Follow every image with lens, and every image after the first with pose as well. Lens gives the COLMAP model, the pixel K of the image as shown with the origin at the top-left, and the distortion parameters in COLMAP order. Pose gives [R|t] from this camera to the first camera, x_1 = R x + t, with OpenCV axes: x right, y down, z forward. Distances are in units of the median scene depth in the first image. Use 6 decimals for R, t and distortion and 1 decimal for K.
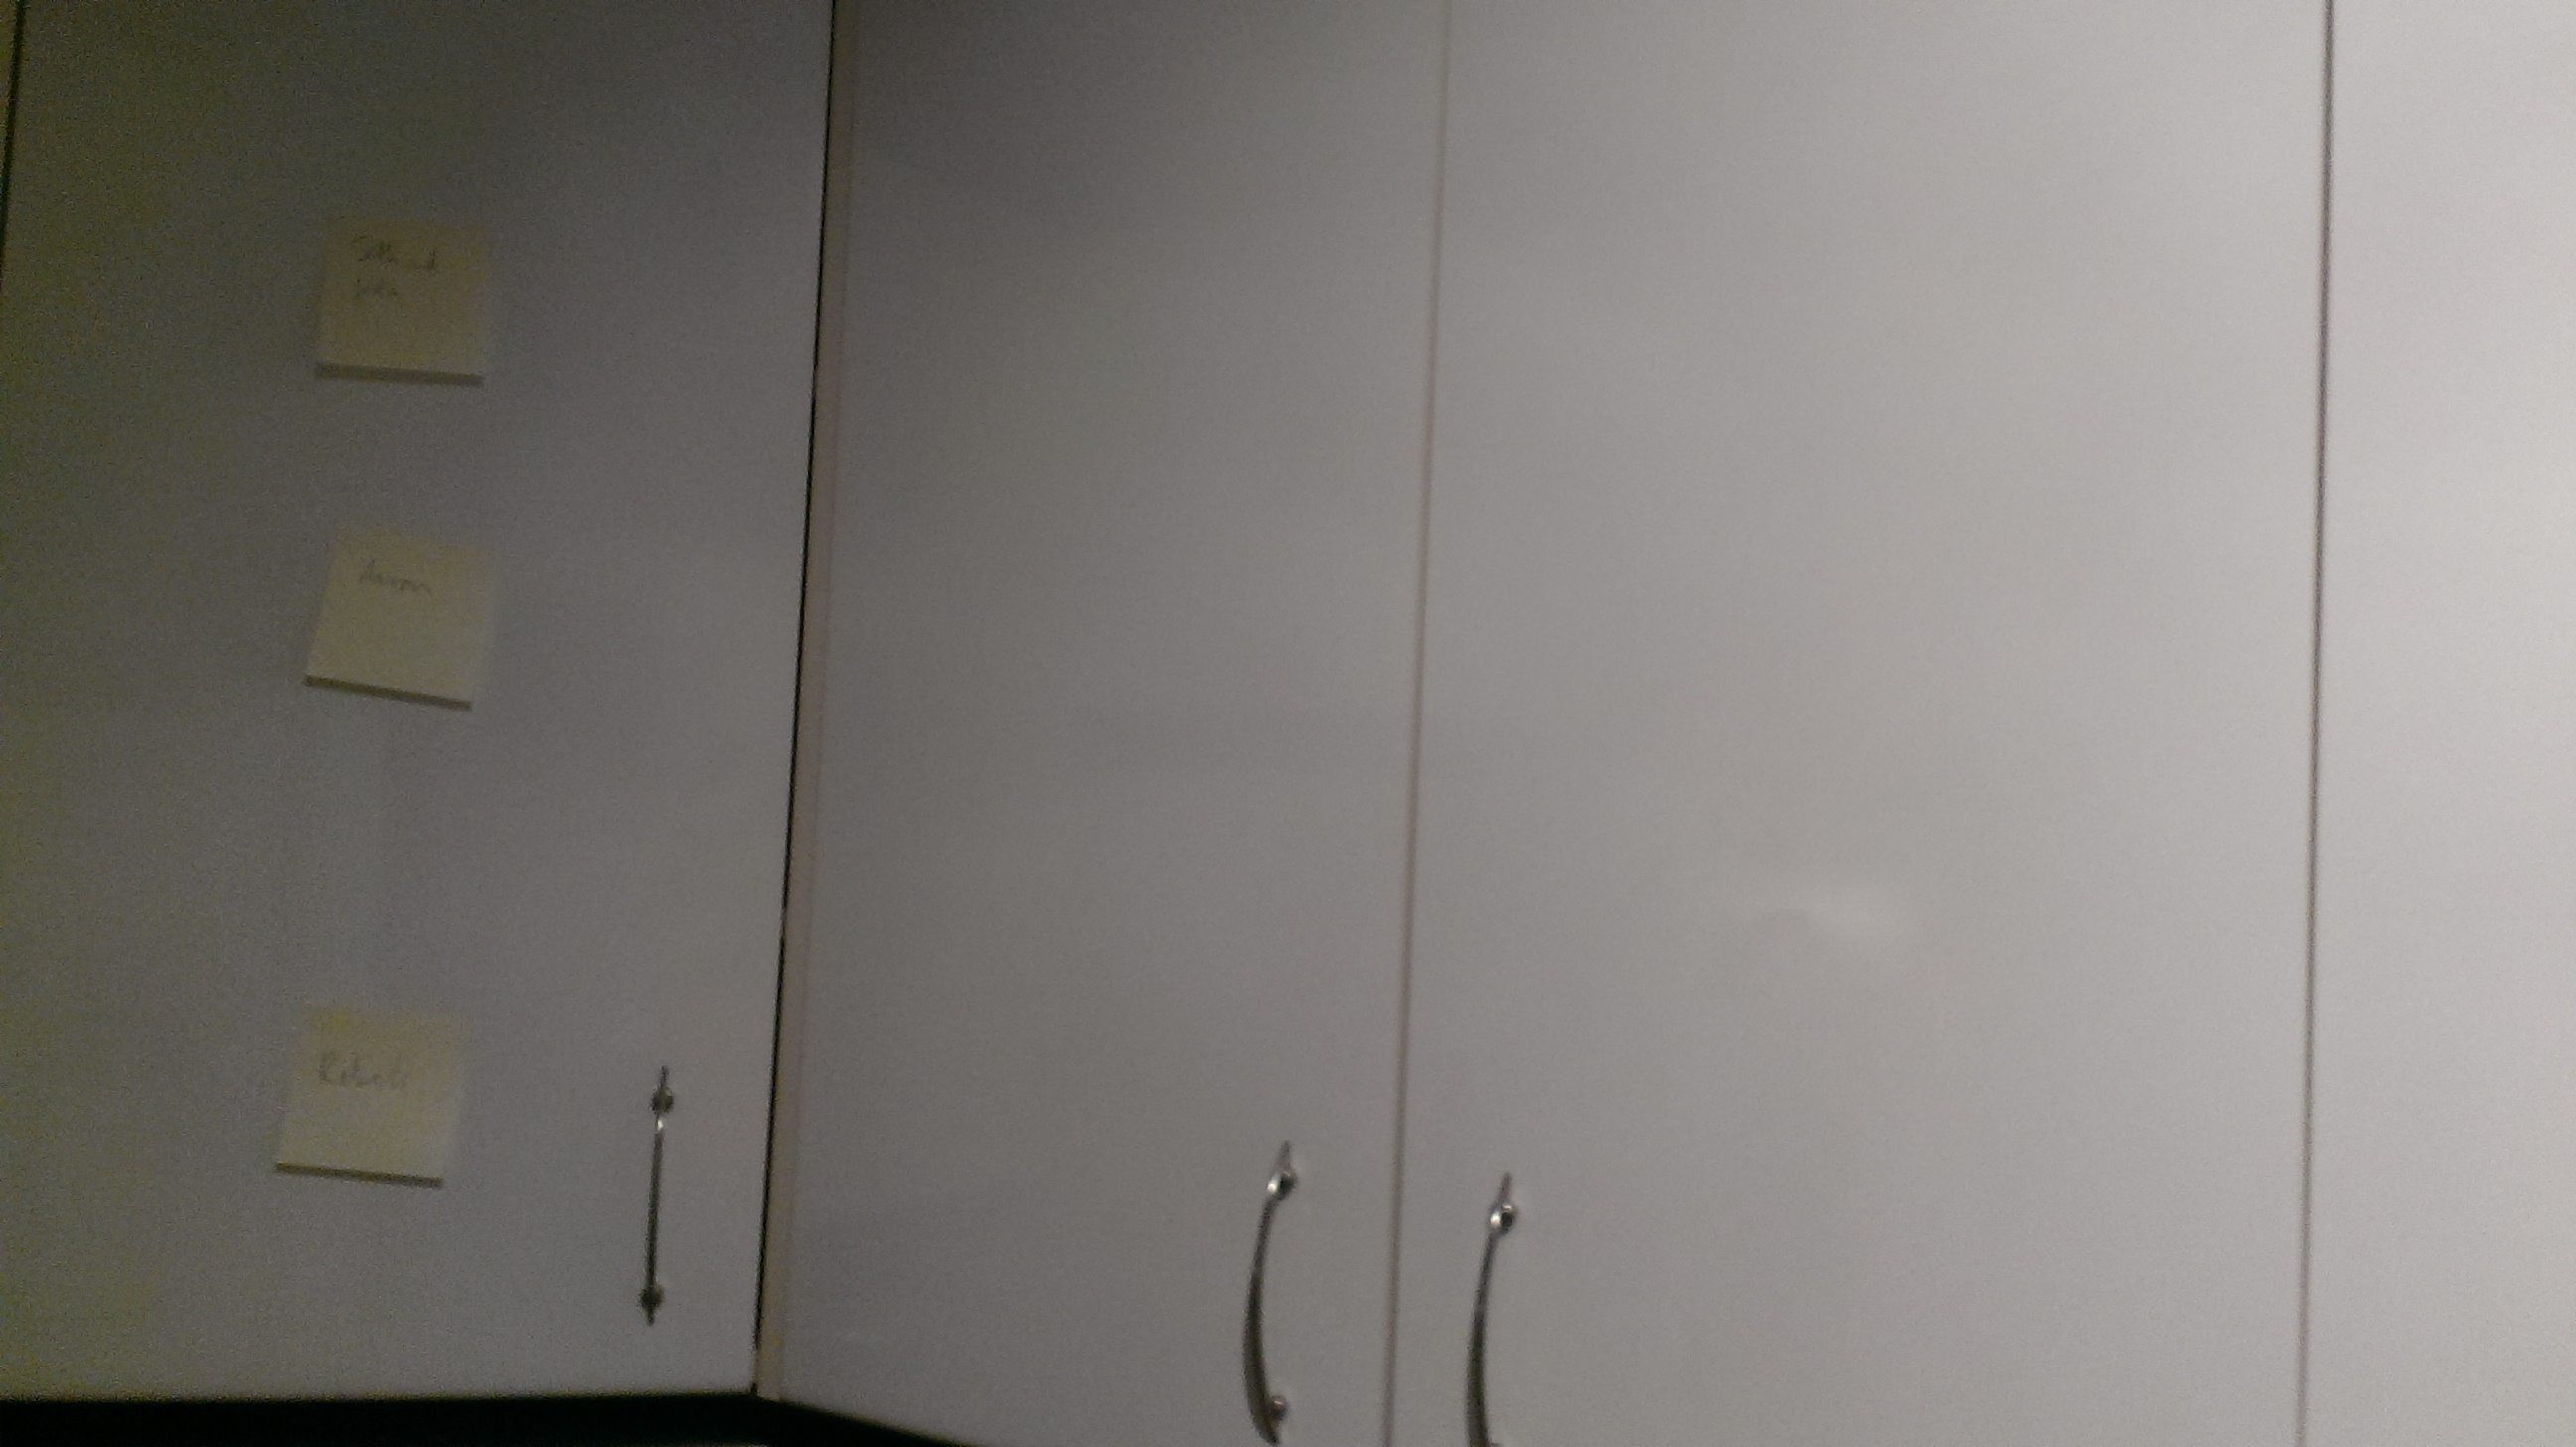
lens RADIAL K [[2097.2, 0, 1307.8], [0, 2097.2, 715.9], [0, 0, 1]] dist [0.042556, -0.050421]
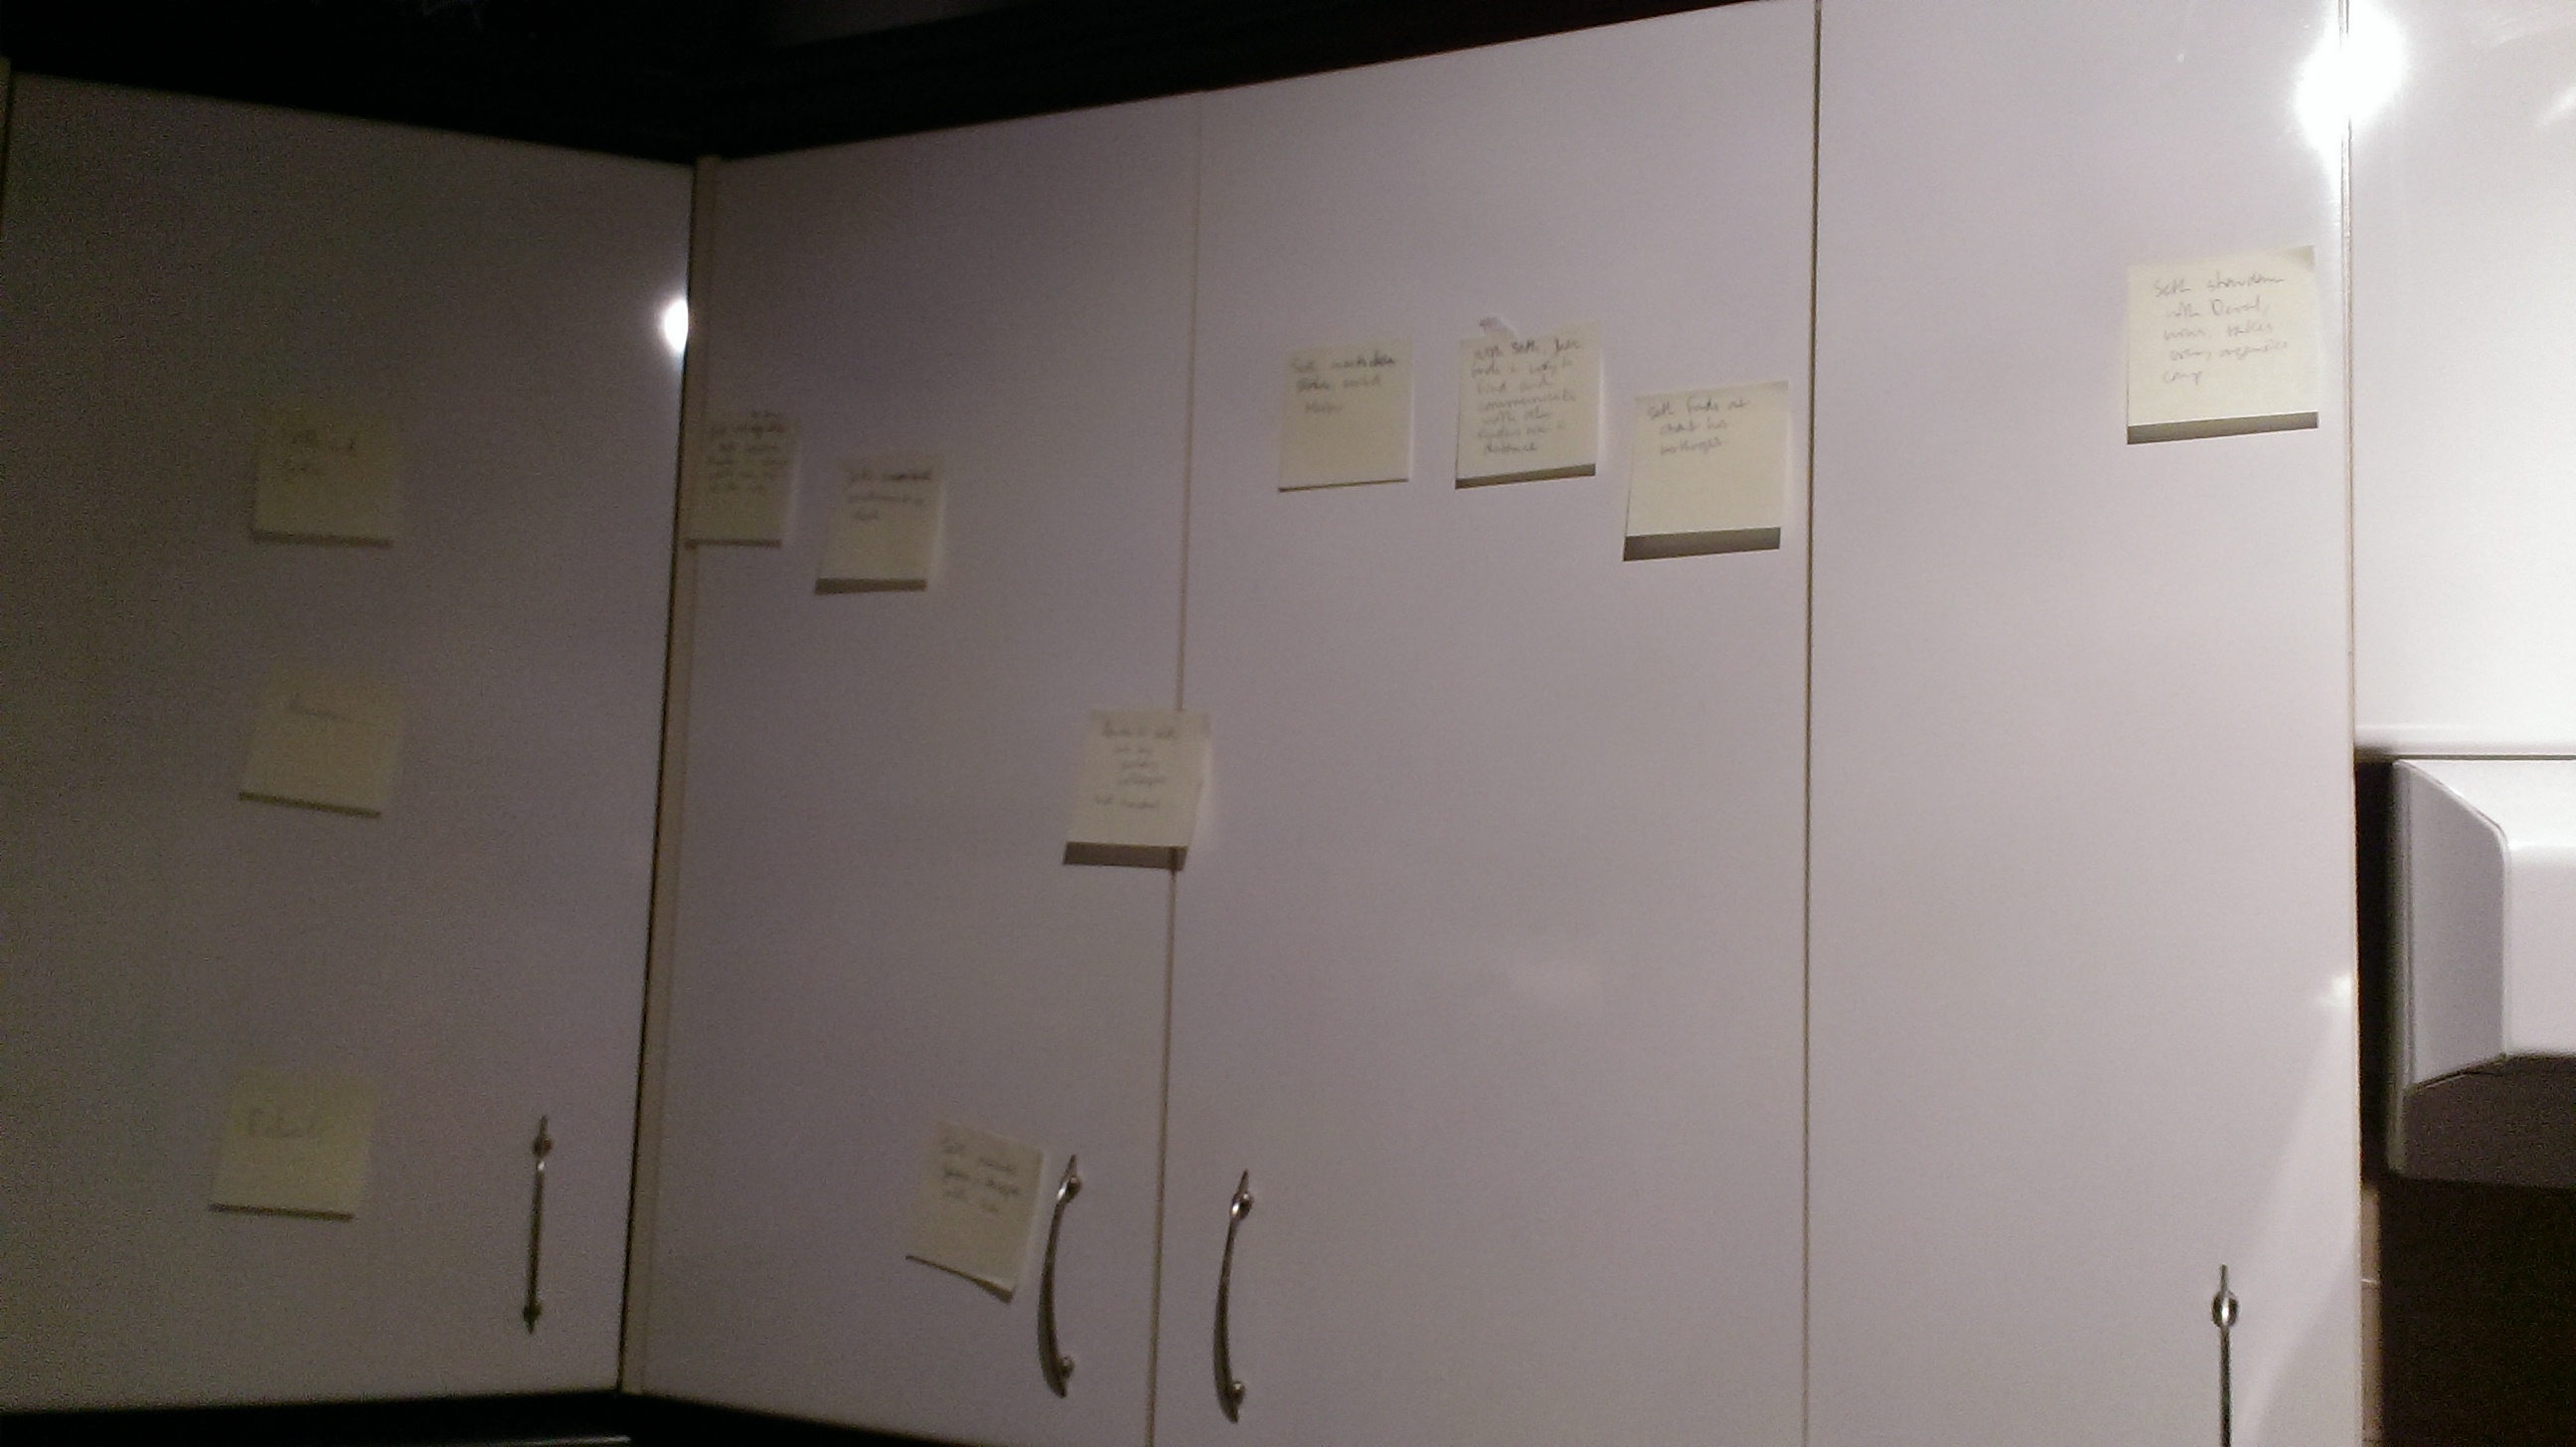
lens RADIAL K [[2097.2, 0, 1306.1], [0, 2097.2, 722.6], [0, 0, 1]] dist [0.042556, -0.050421]
pose [[0.993097, -0.002185, 0.117277, -0.016332], [0.006304, 0.999376, -0.034759, -0.012683], [-0.117128, 0.035258, 0.992491, -0.254703]]
